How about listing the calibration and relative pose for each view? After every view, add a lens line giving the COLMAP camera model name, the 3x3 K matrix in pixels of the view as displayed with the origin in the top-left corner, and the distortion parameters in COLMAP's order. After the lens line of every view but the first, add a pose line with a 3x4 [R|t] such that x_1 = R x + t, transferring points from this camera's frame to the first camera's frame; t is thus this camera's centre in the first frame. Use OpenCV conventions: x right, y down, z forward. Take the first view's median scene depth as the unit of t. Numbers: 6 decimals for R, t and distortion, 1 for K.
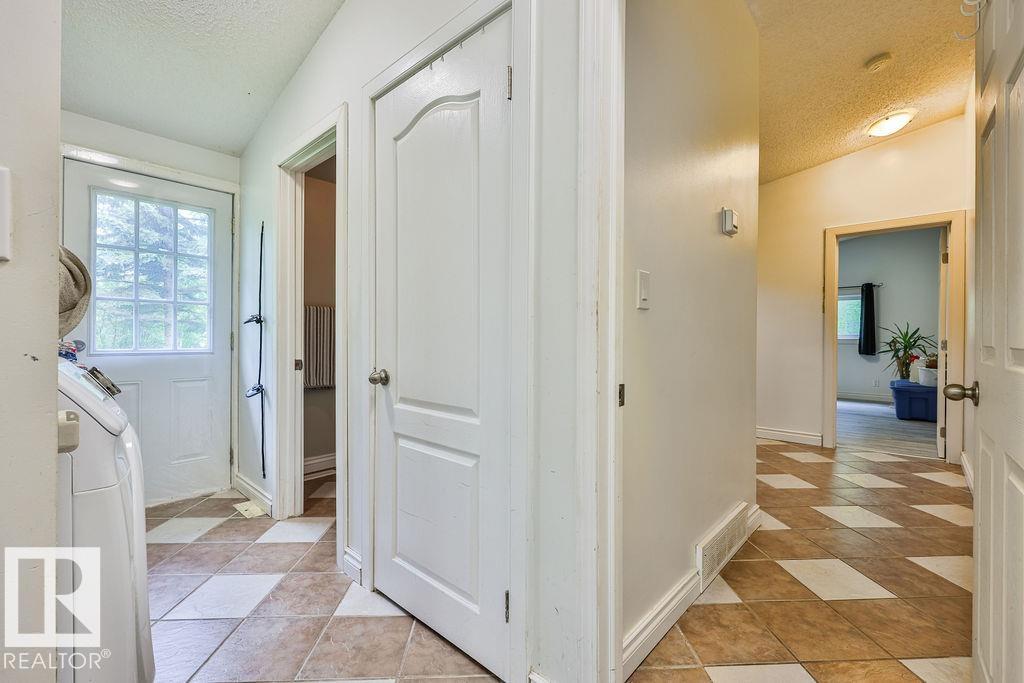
lens RADIAL K [[431.4, 0, 513.9], [0, 431.4, 342.0], [0, 0, 1]] dist [0.005033, -0.000210]
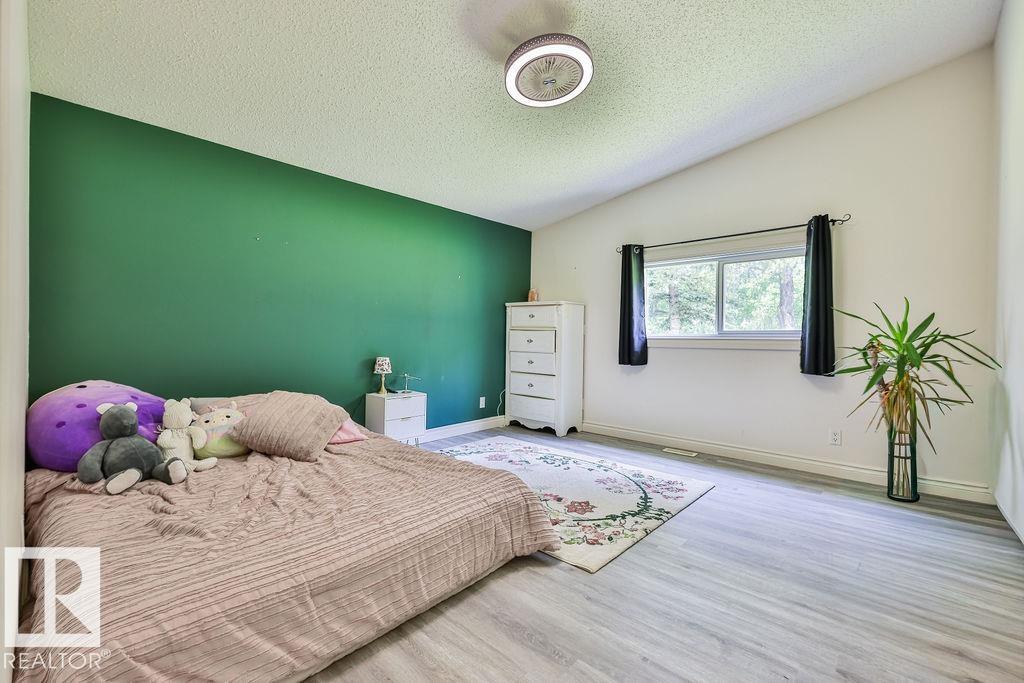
lens RADIAL K [[431.4, 0, 515.7], [0, 431.4, 342.2], [0, 0, 1]] dist [0.005033, -0.000210]
pose [[0.999905, -0.004843, 0.012880, 0.535508], [0.004754, 0.999965, 0.006946, -0.009202], [-0.012913, -0.006884, 0.999893, 0.596234]]
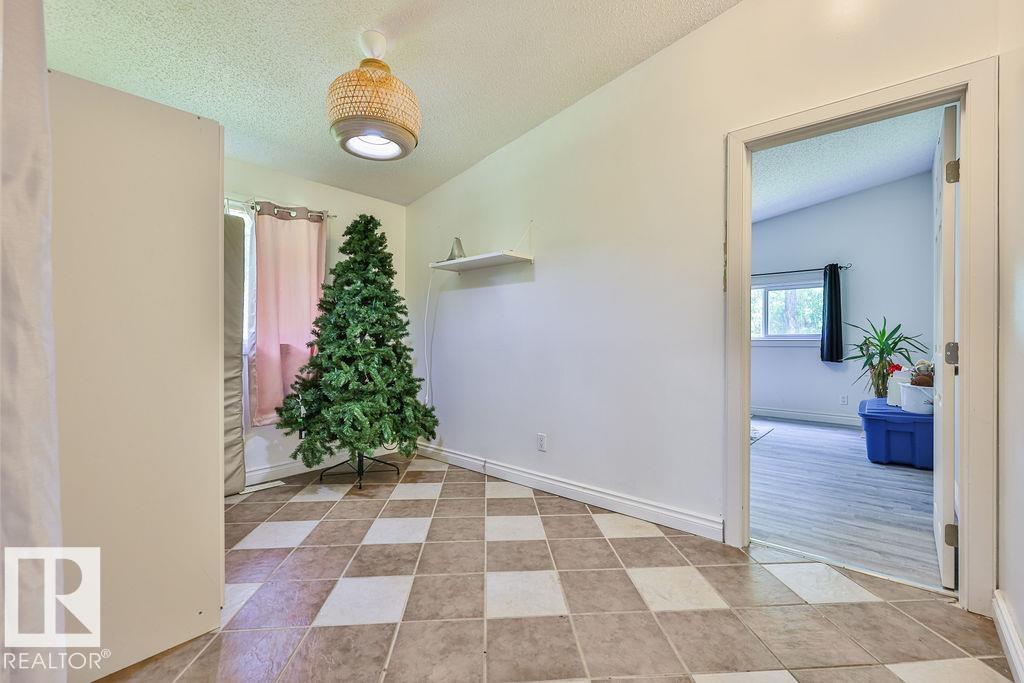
lens RADIAL K [[431.4, 0, 513.5], [0, 431.4, 336.9], [0, 0, 1]] dist [0.005033, -0.000210]
pose [[0.999750, 0.000933, 0.022324, 0.282188], [-0.000654, 0.999922, -0.012498, -0.002609], [-0.022334, 0.012480, 0.999673, 0.301503]]
